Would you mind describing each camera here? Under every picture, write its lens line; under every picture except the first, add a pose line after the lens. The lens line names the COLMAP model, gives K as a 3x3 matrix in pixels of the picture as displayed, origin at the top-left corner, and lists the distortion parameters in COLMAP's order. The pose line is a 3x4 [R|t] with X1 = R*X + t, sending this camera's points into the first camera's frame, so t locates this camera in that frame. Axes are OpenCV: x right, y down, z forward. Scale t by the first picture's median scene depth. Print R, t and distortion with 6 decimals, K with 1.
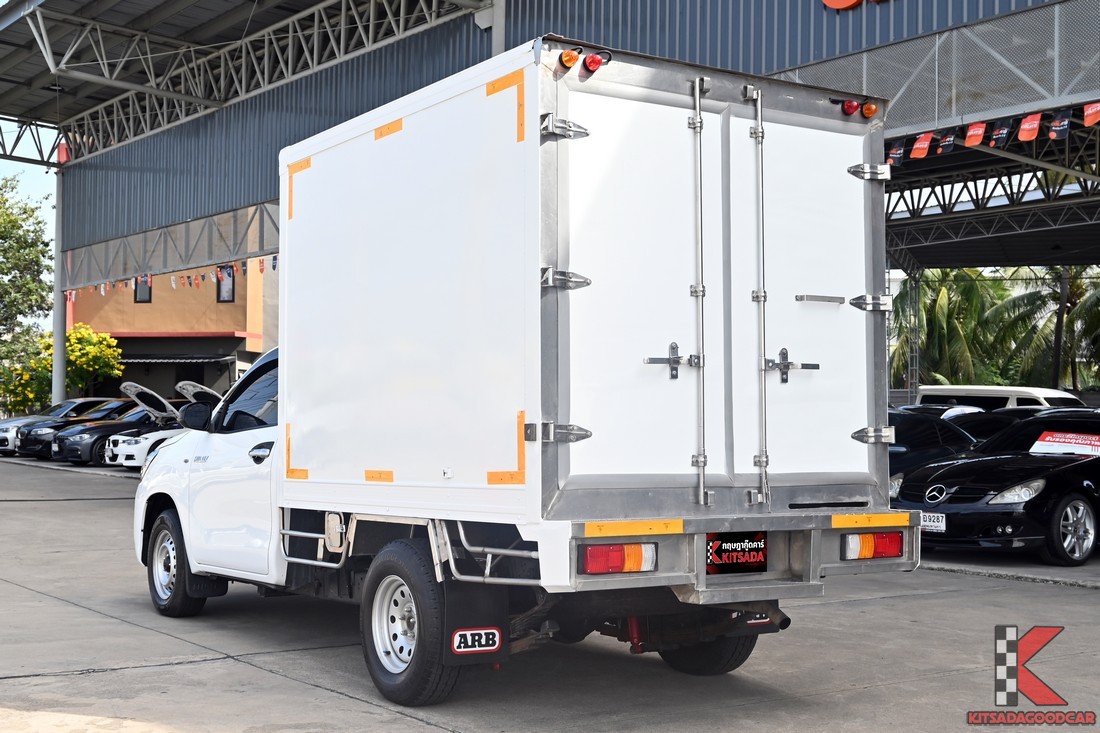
lens RADIAL K [[1529.0, 0, 549.7], [0, 1529.0, 366.1], [0, 0, 1]] dist [0.015322, 0.000000]
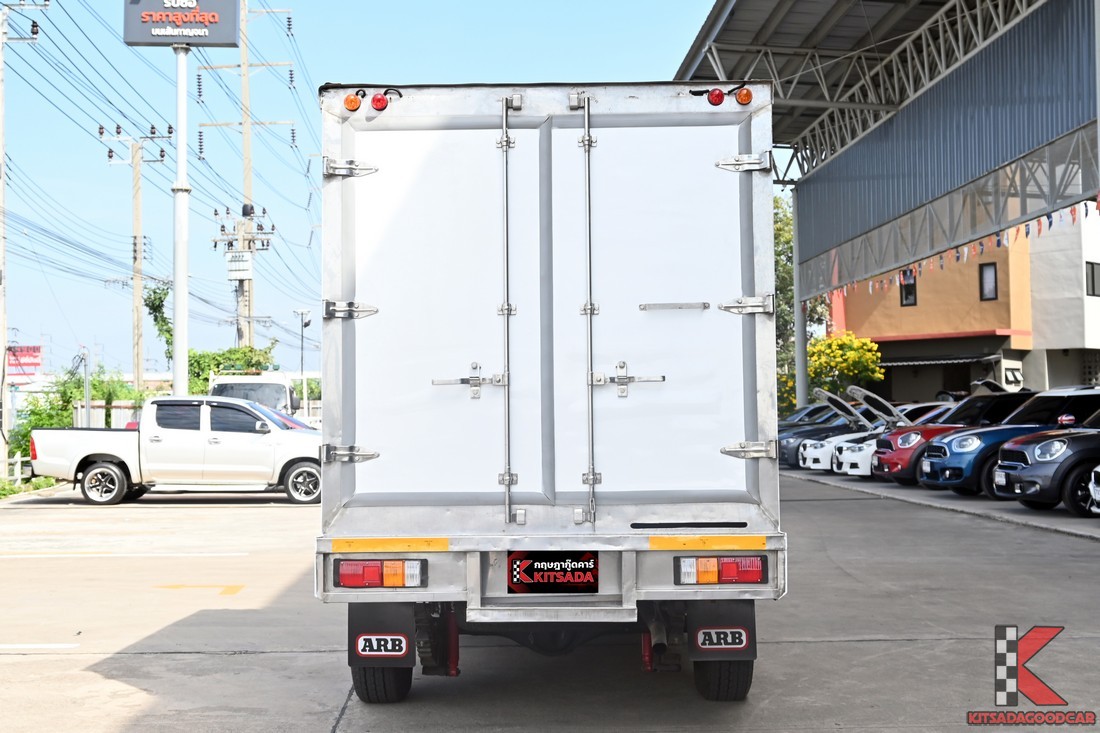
lens RADIAL K [[1529.0, 0, 549.1], [0, 1529.0, 367.5], [0, 0, 1]] dist [0.015322, 0.000000]
pose [[0.822527, -0.039324, -0.567365, 0.161917], [0.040656, 0.999120, -0.010309, 0.000050], [0.567271, -0.014587, 0.823402, 0.044791]]
